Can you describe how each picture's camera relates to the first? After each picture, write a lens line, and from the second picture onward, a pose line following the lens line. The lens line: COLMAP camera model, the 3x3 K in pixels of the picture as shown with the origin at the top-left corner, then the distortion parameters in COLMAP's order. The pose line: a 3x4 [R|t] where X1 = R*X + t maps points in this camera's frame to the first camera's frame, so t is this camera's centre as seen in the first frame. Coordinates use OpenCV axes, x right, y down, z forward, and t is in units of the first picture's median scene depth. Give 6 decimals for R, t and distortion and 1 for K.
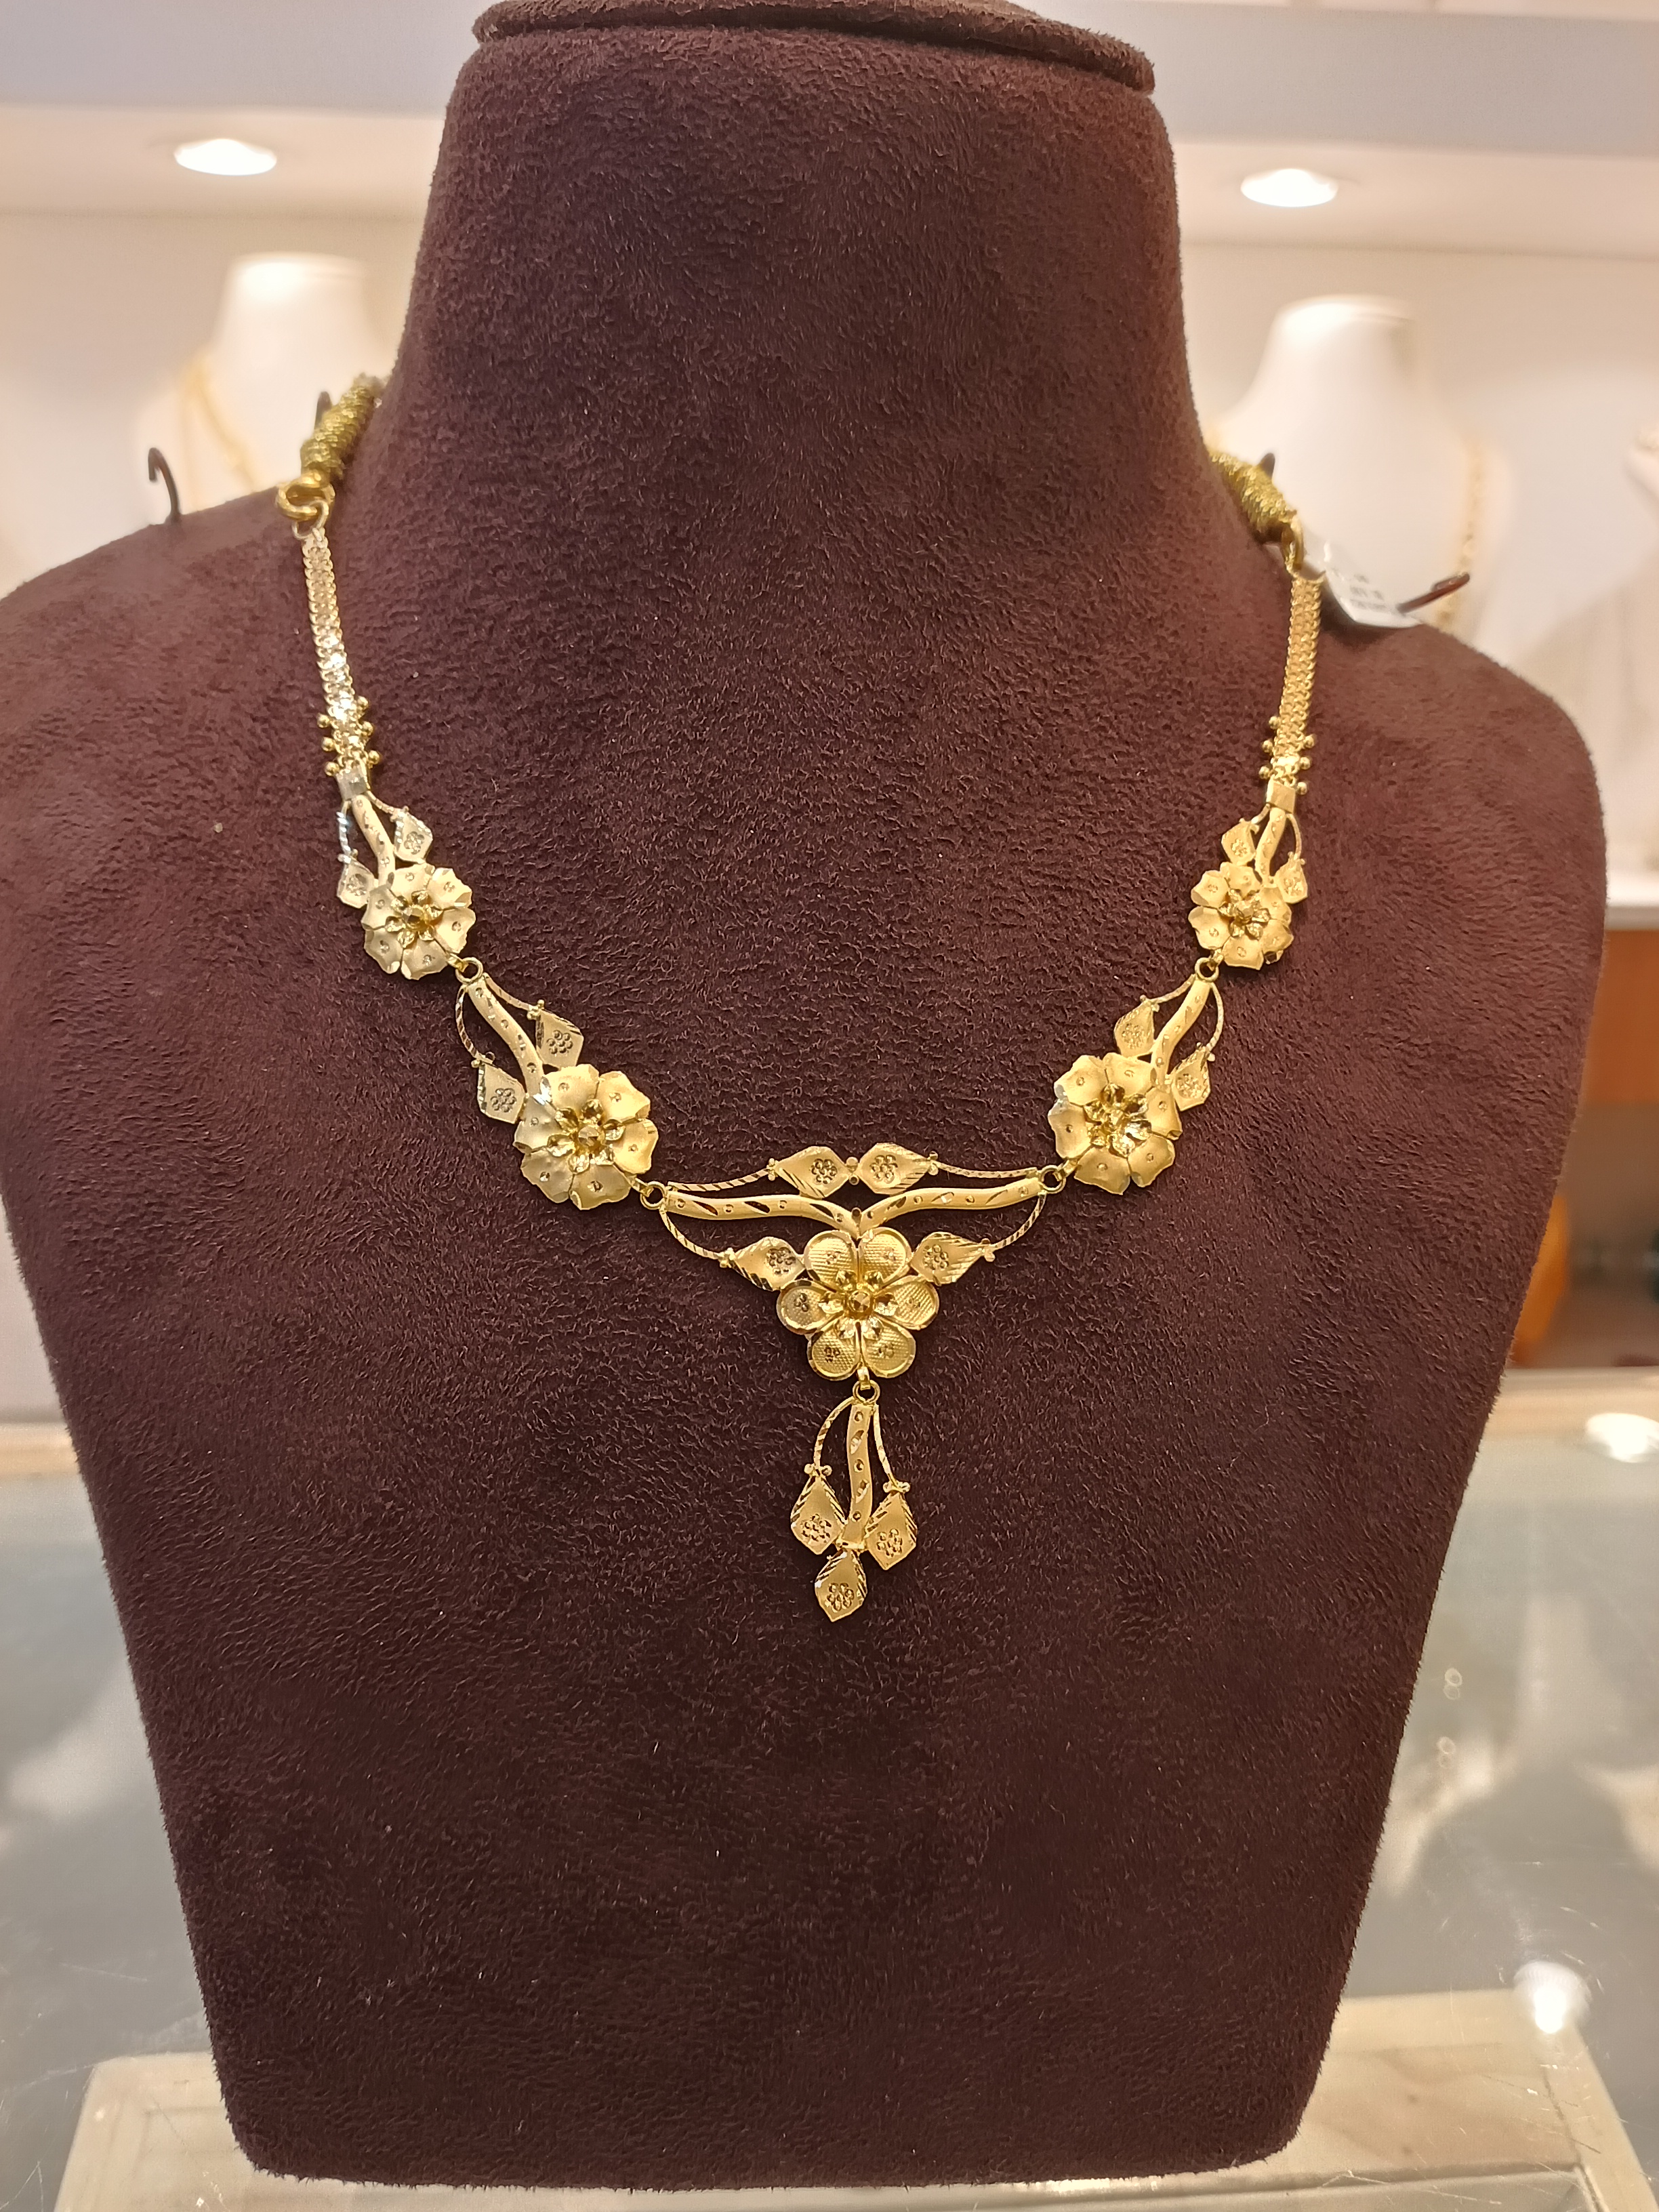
lens RADIAL K [[1798.4, 0, 849.7], [0, 1798.4, 1128.1], [0, 0, 1]] dist [-0.023614, -0.054691]
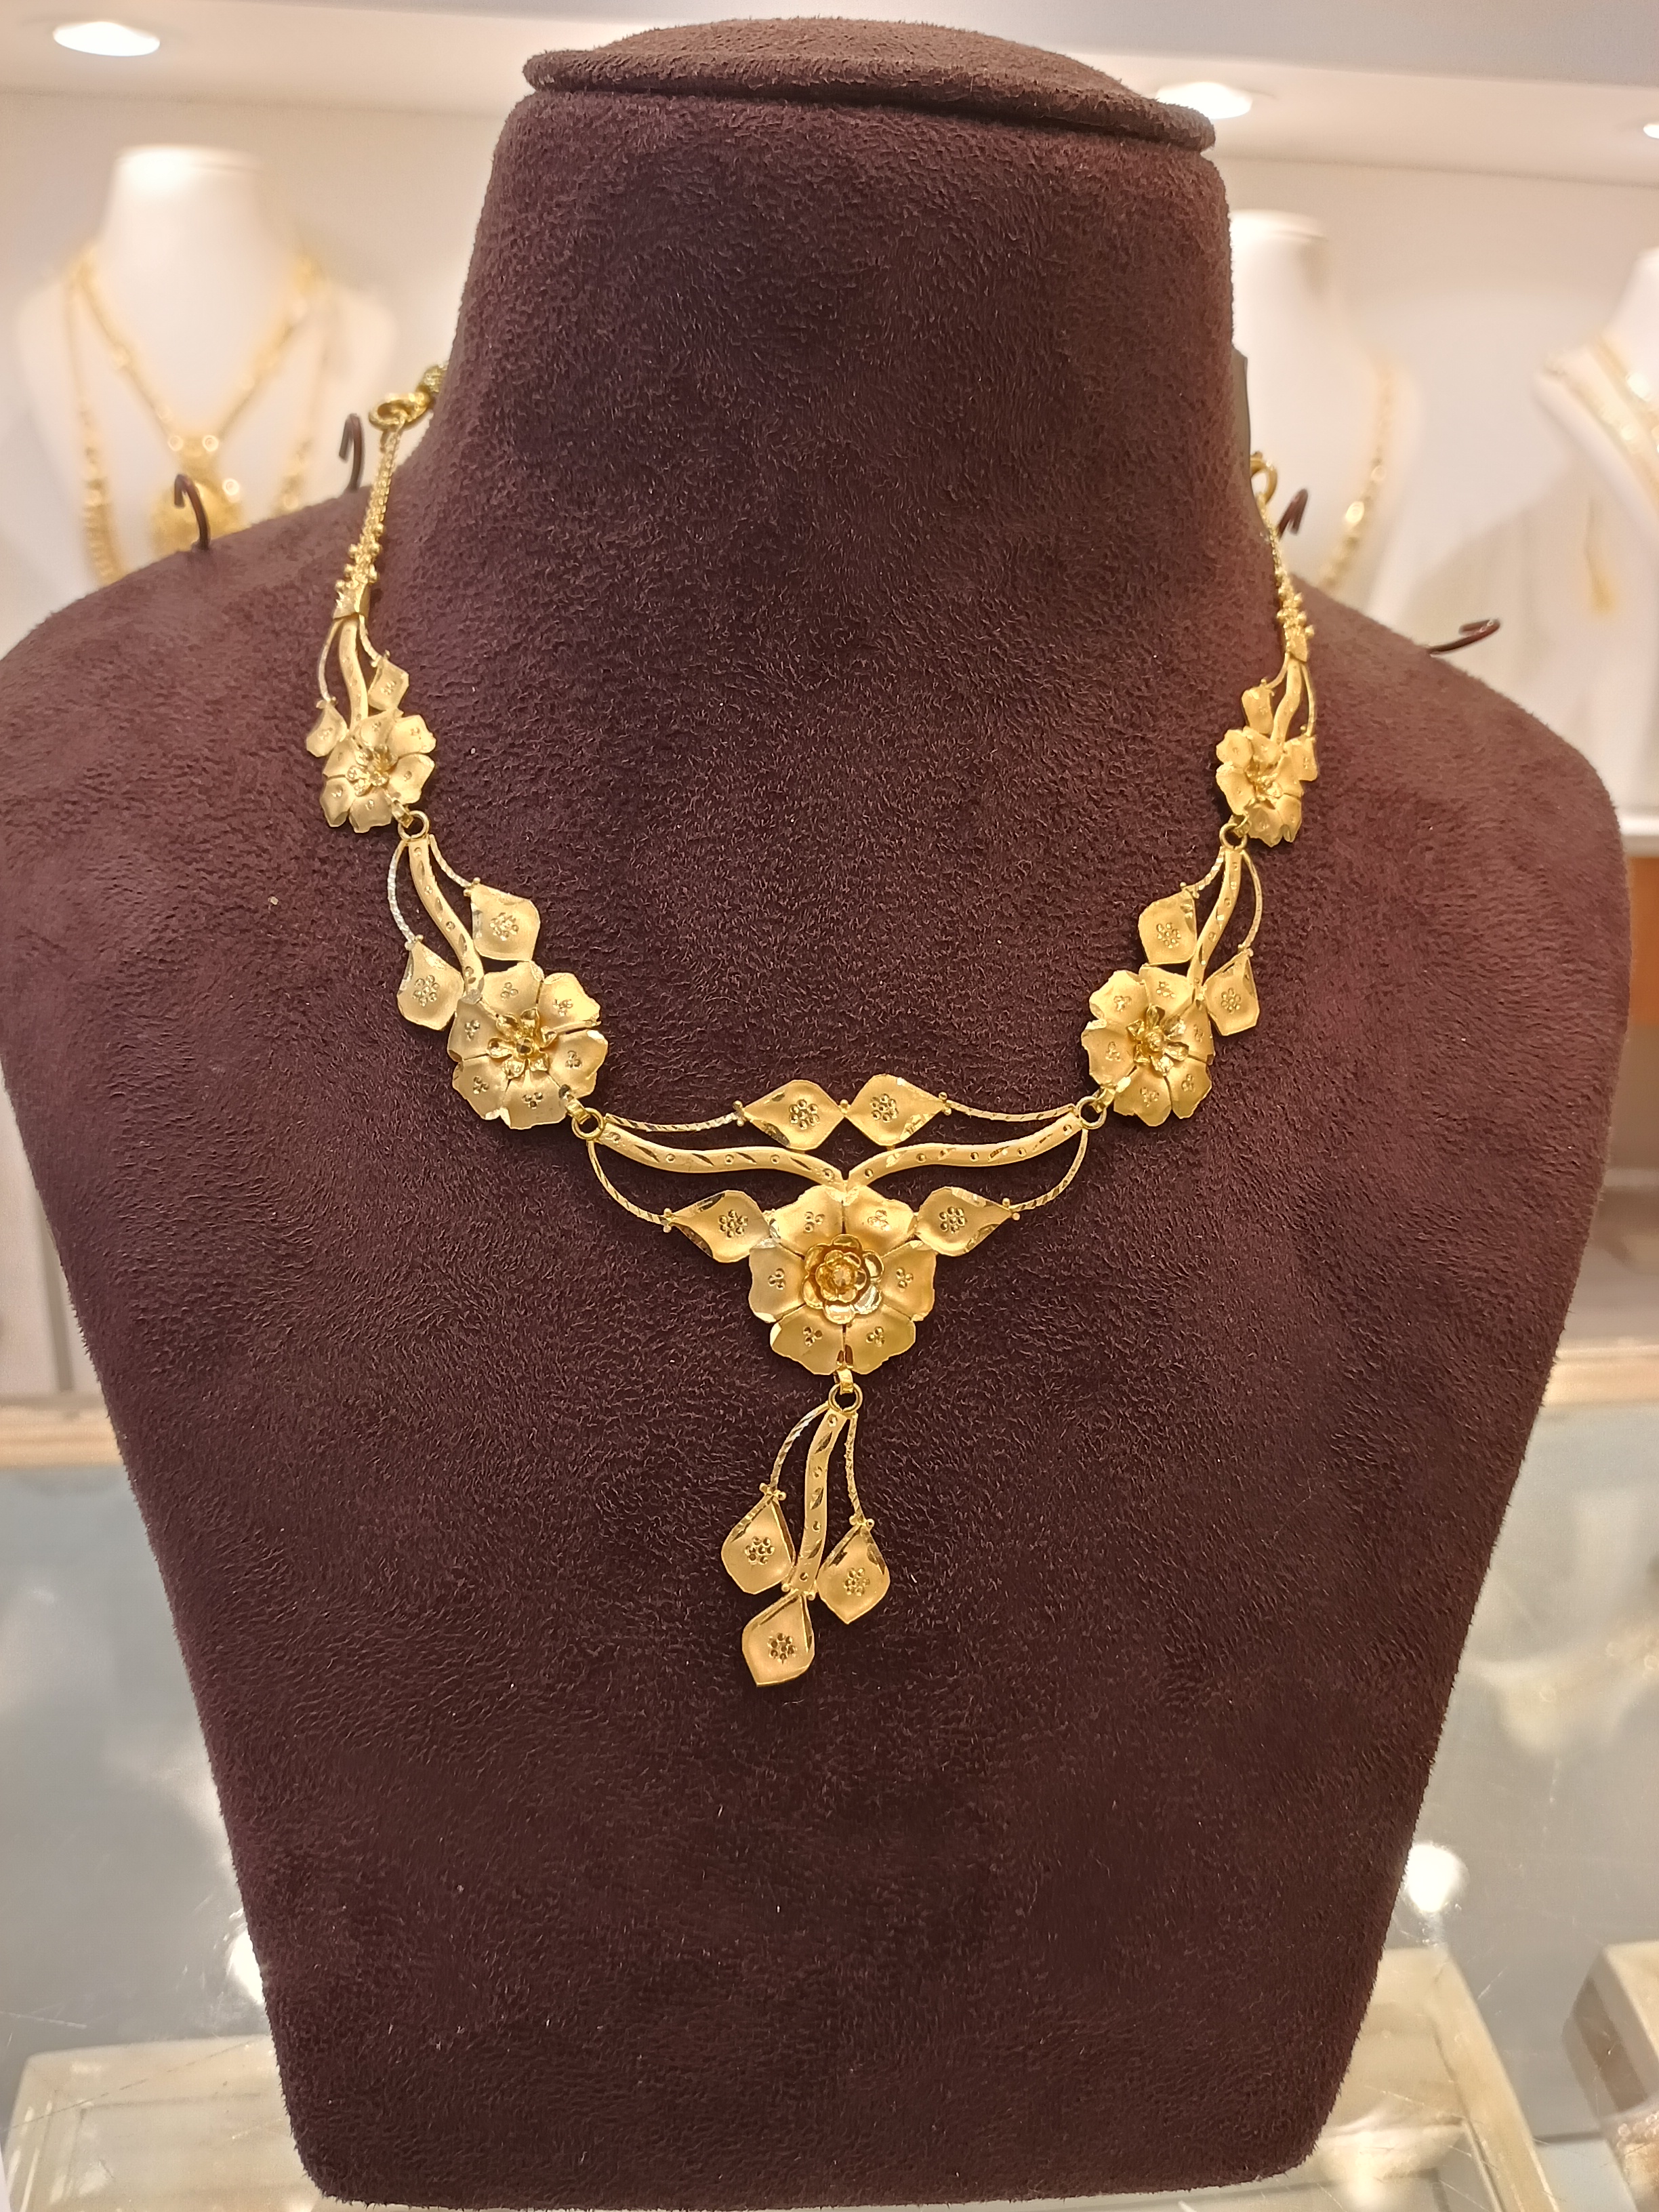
lens RADIAL K [[1798.4, 0, 841.4], [0, 1798.4, 1101.6], [0, 0, 1]] dist [-0.023614, -0.054691]
pose [[0.999577, 0.006646, 0.028296, -0.067950], [-0.008041, 0.998742, 0.049498, -0.112440], [-0.027931, -0.049705, 0.998373, -0.014240]]
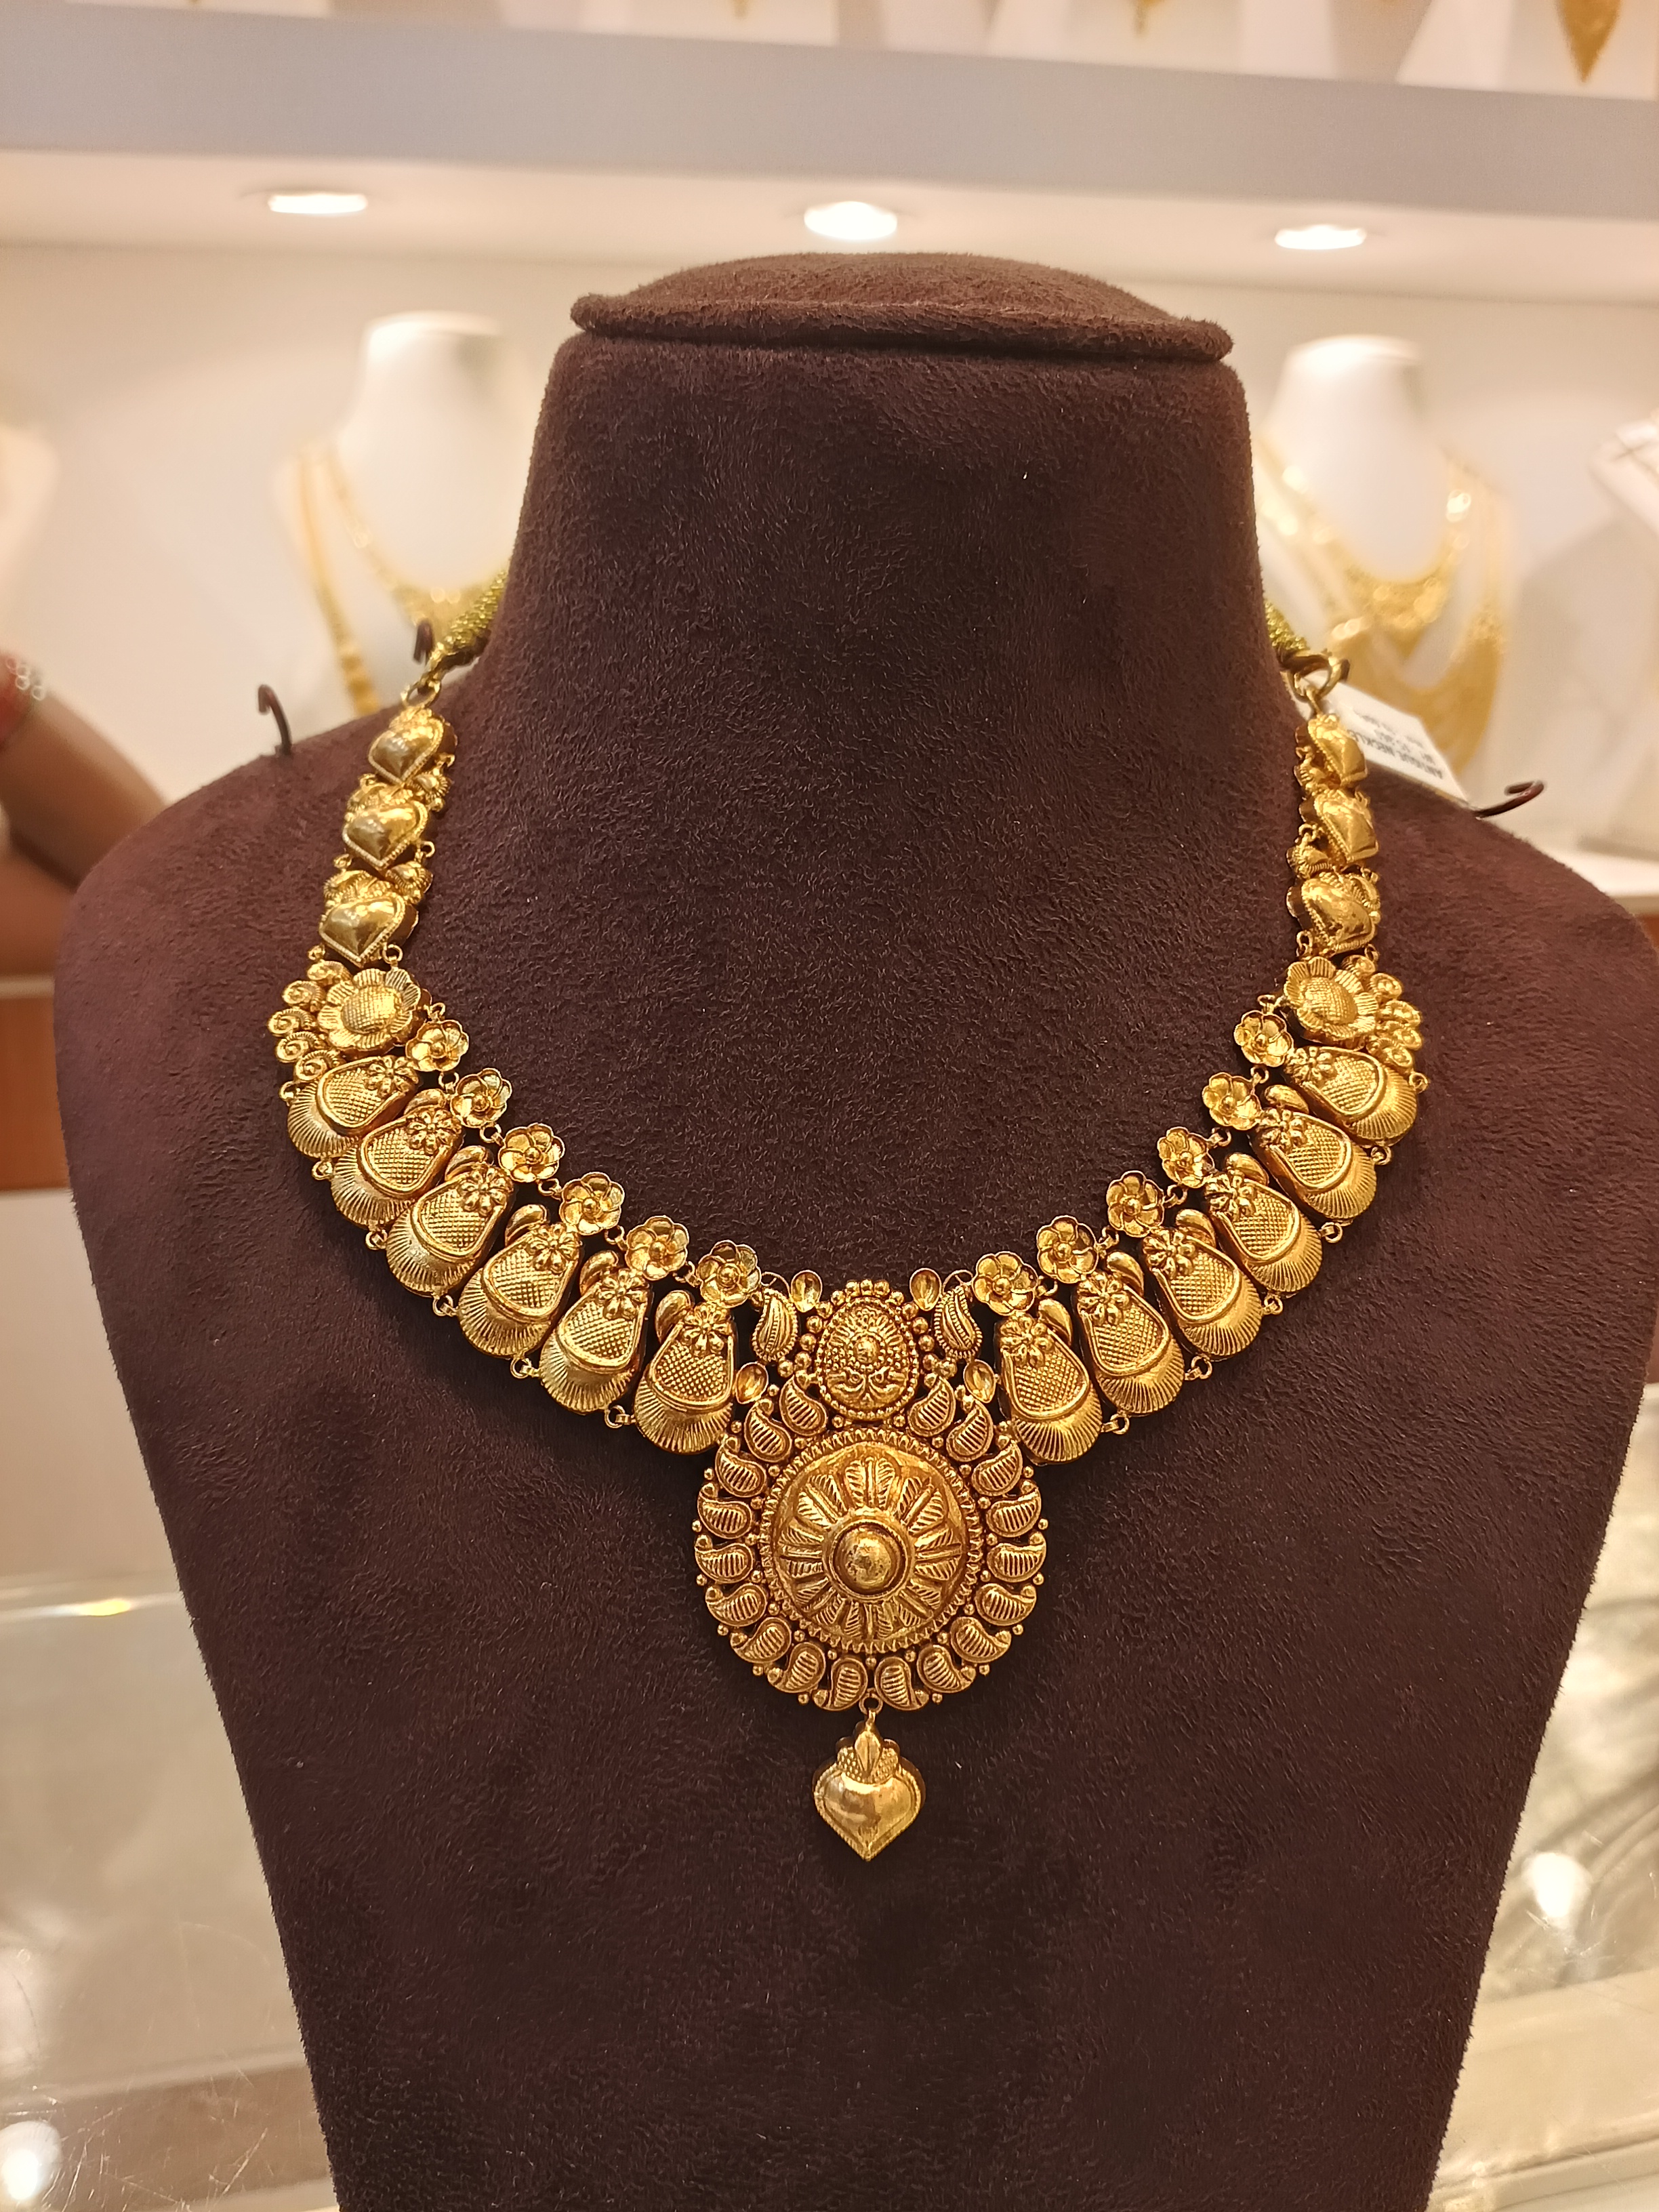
lens RADIAL K [[1798.4, 0, 846.1], [0, 1798.4, 1091.9], [0, 0, 1]] dist [-0.023614, -0.054691]
pose [[0.999233, -0.008740, -0.038171, -0.017010], [0.008655, 0.999960, -0.002378, -0.177580], [0.038190, 0.002046, 0.999268, -0.045197]]
